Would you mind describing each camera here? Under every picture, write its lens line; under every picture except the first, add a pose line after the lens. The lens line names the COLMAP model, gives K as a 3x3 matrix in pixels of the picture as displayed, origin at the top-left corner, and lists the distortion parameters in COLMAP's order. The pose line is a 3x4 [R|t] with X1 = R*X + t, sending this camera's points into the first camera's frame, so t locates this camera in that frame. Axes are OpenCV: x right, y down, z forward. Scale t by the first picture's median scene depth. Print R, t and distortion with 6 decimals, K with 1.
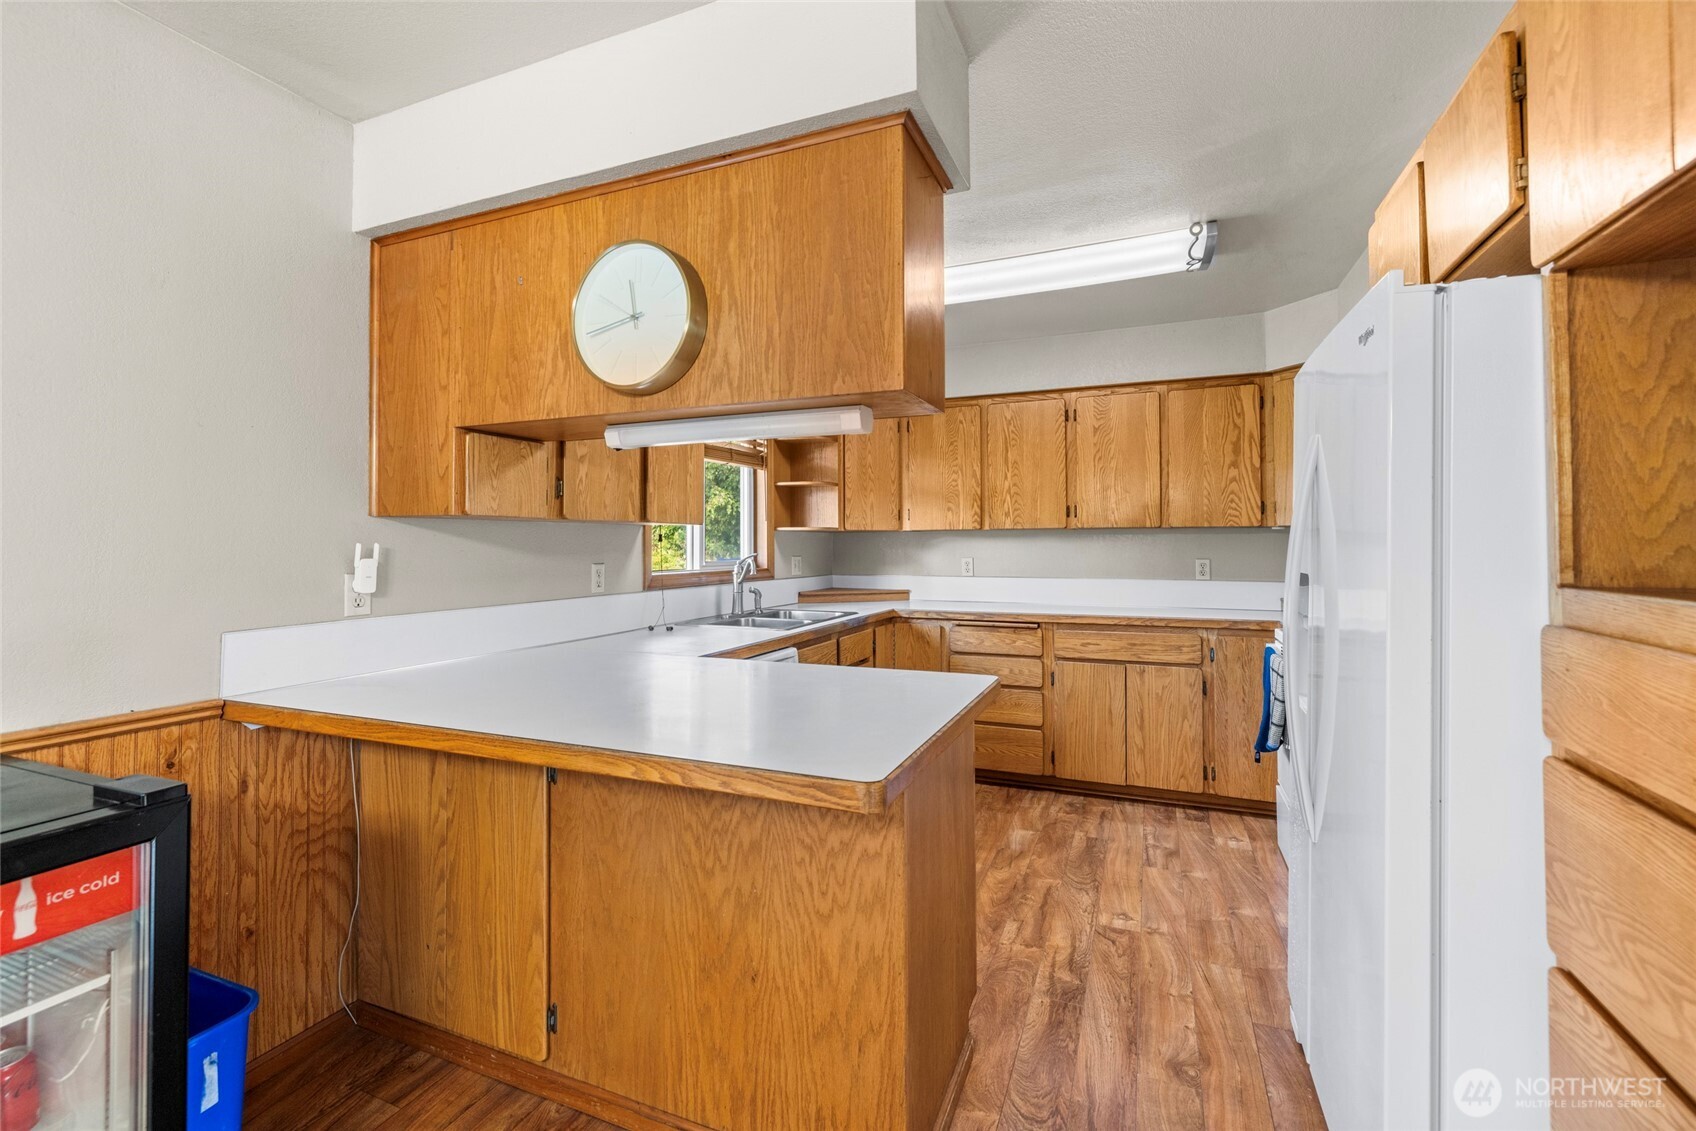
lens RADIAL K [[730.9, 0, 845.0], [0, 730.9, 531.1], [0, 0, 1]] dist [0.001529, 0.000063]
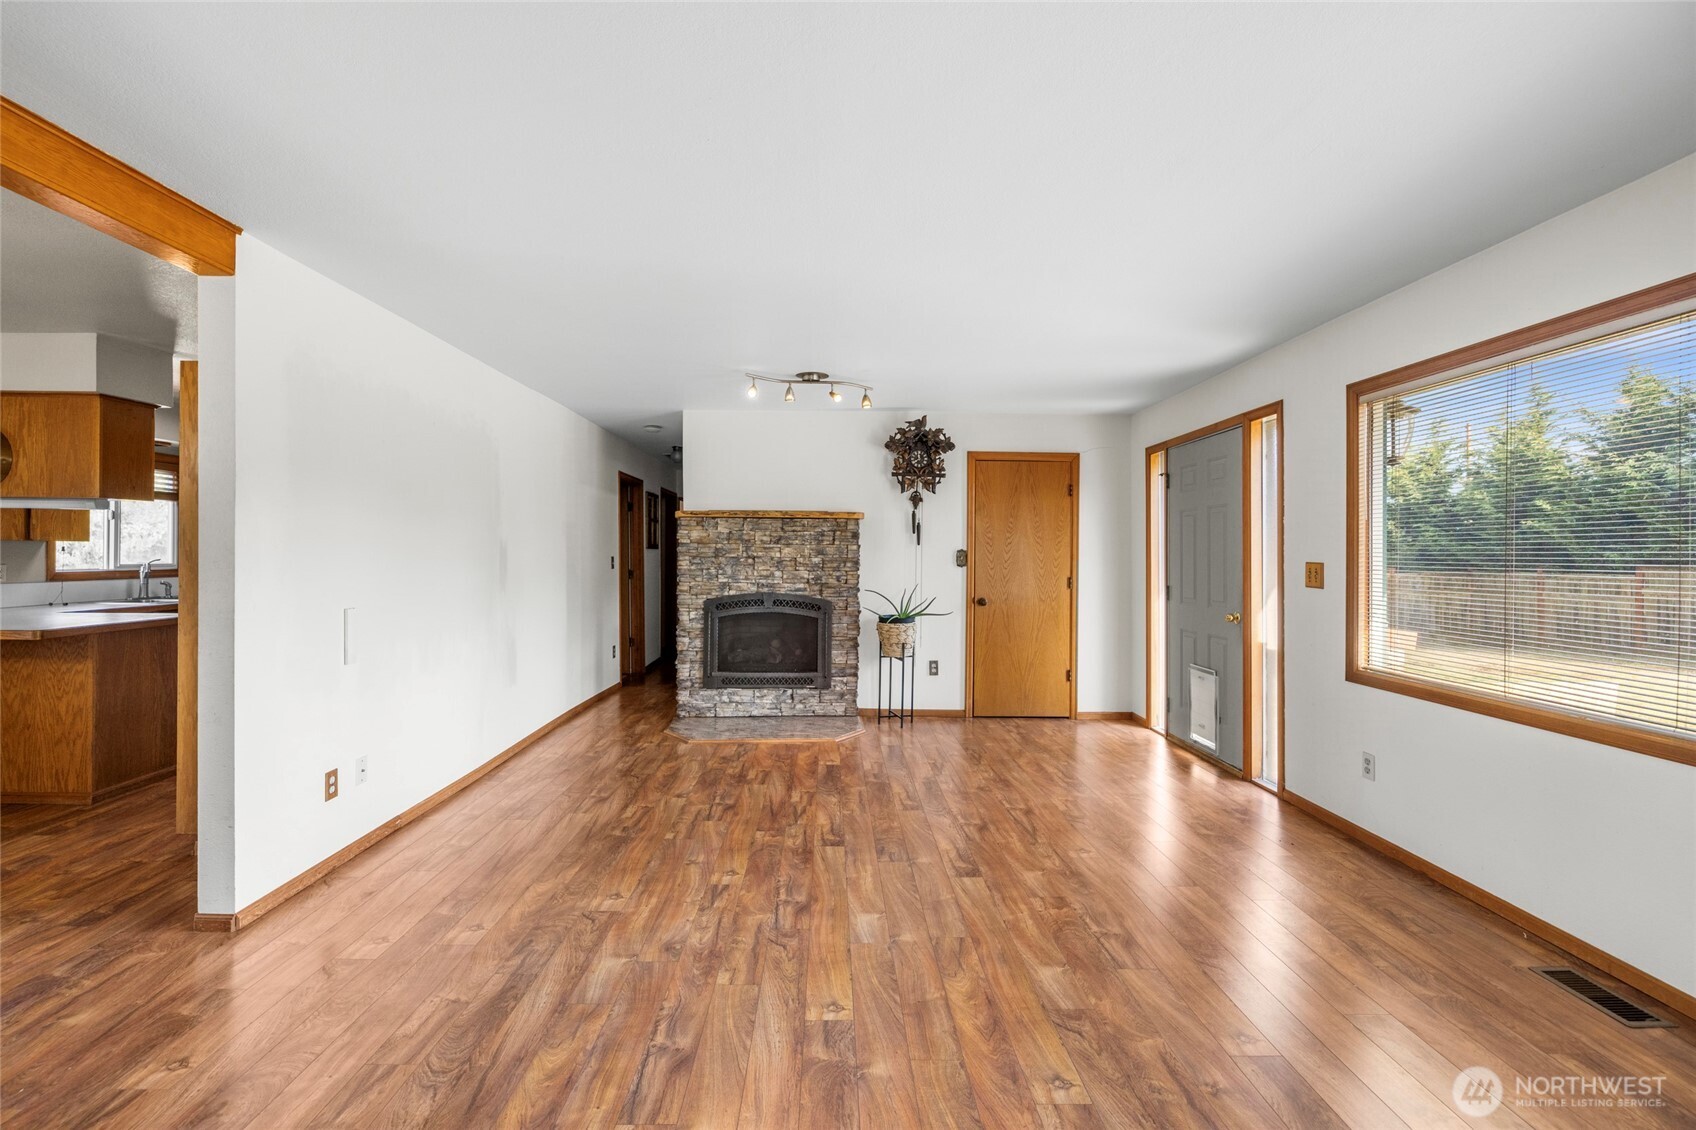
lens RADIAL K [[713.9, 0, 834.9], [0, 713.9, 551.9], [0, 0, 1]] dist [-0.000661, -0.000074]
pose [[0.919734, 0.011677, 0.392369, 0.596214], [-0.018801, 0.999721, 0.014318, -0.032810], [-0.392092, -0.020546, 0.919697, -0.954338]]
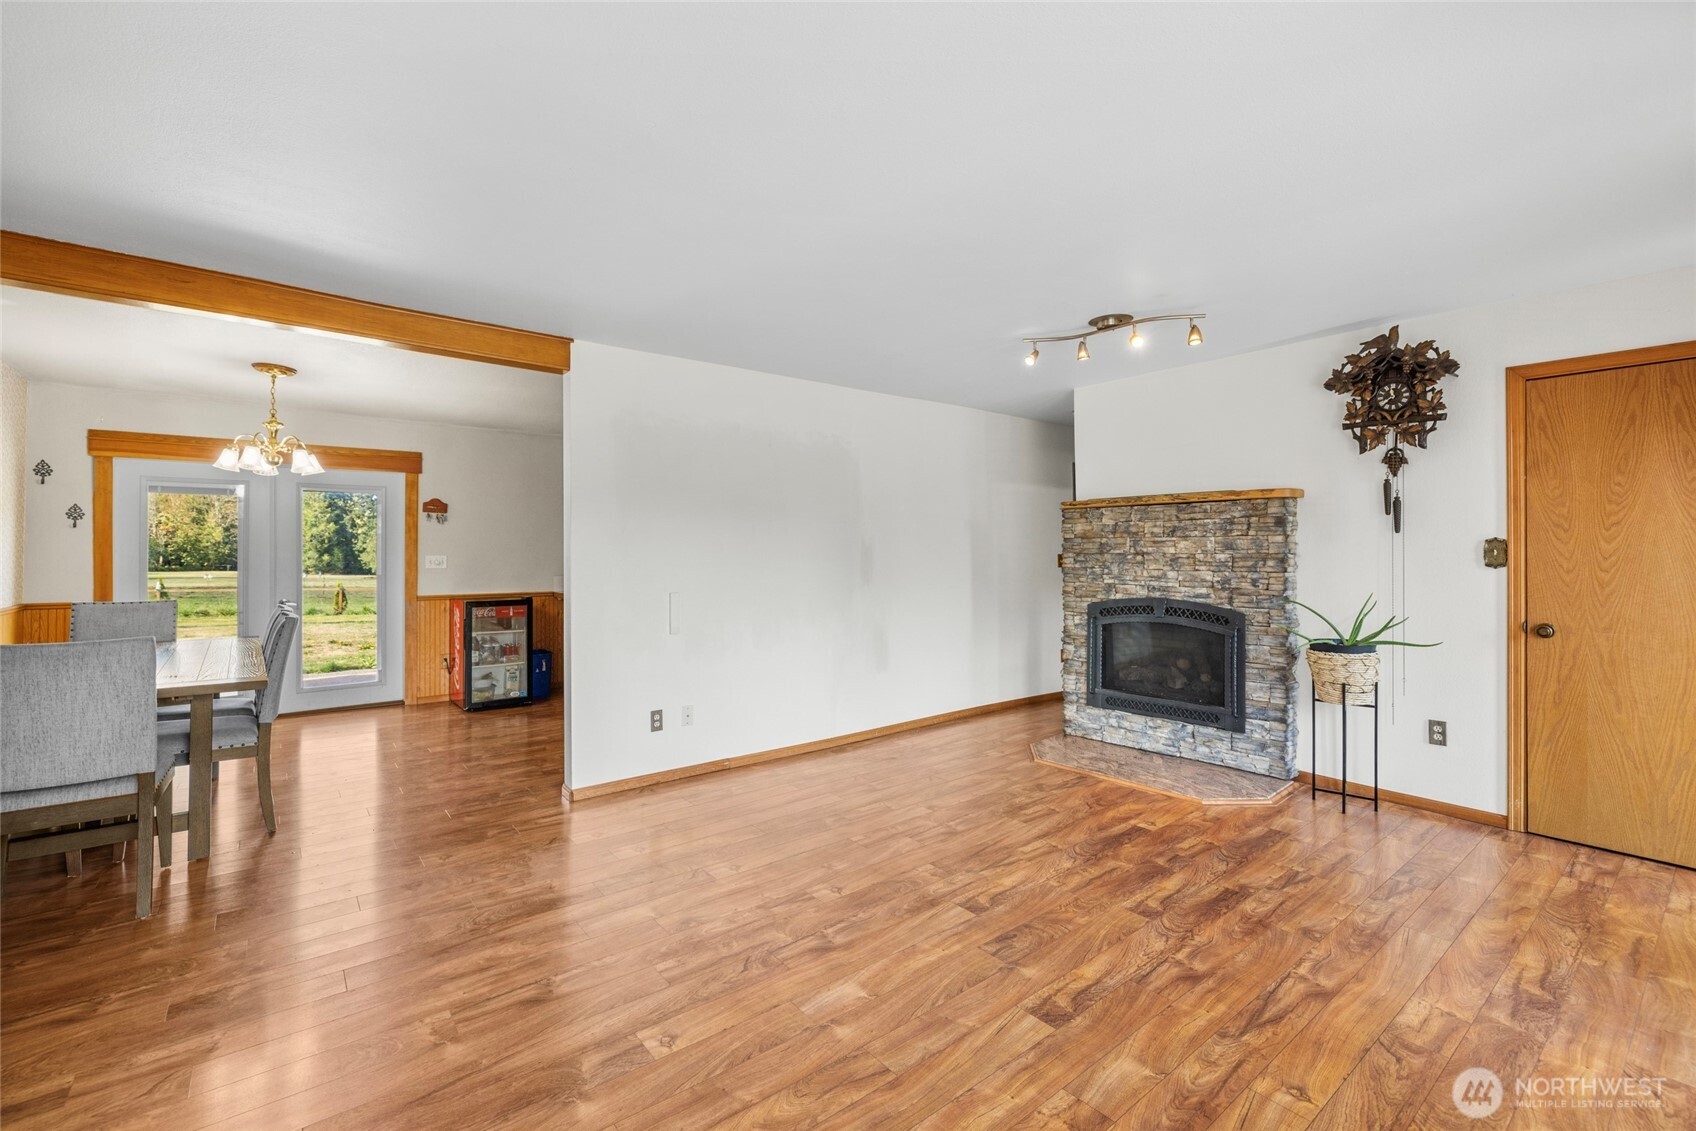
lens RADIAL K [[725.7, 0, 844.2], [0, 725.7, 546.8], [0, 0, 1]] dist [-0.000295, 0.000332]
pose [[0.875570, -0.001708, -0.483089, 1.191535], [0.008770, 0.999885, 0.012360, -0.028365], [0.483012, -0.015058, 0.875484, -0.836046]]
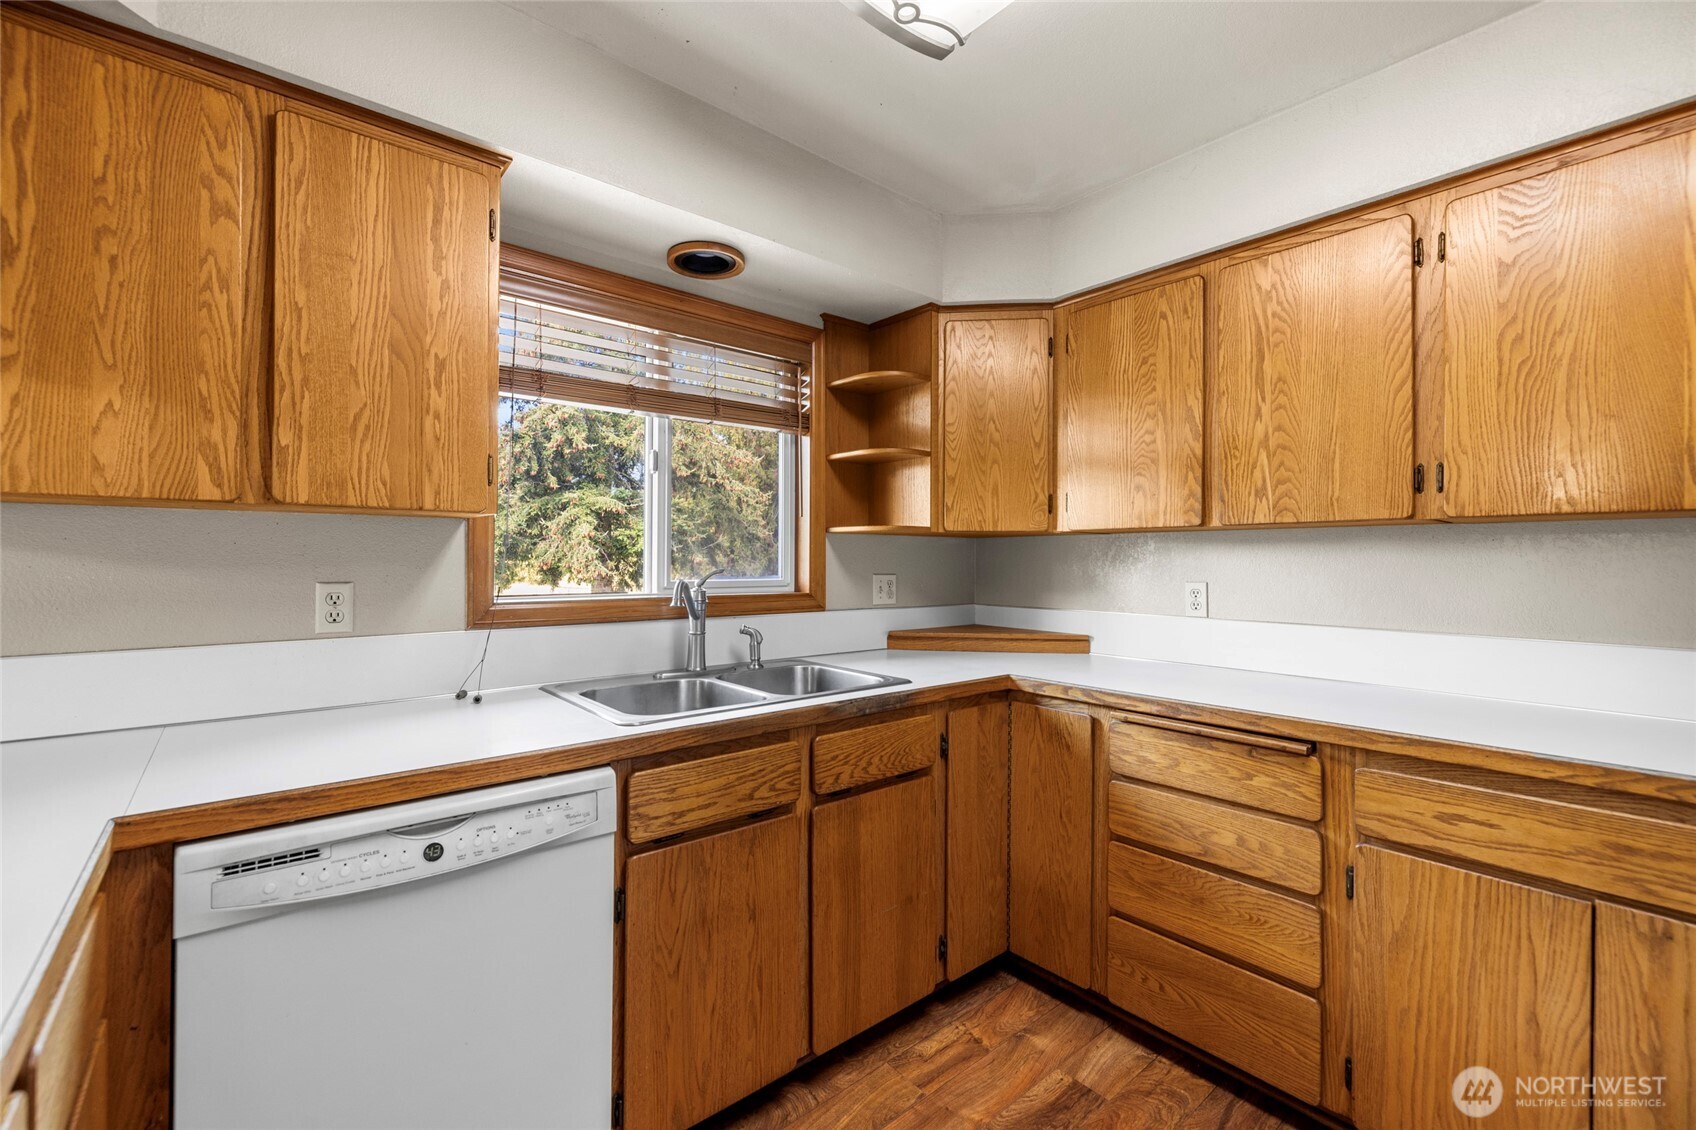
lens RADIAL K [[705.5, 0, 840.4], [0, 705.5, 557.6], [0, 0, 1]] dist [-0.000858, 0.000080]
pose [[0.887013, 0.005178, -0.461716, 0.216054], [0.001711, 0.999893, 0.014501, 0.013278], [0.461741, -0.013653, 0.886910, 0.529537]]
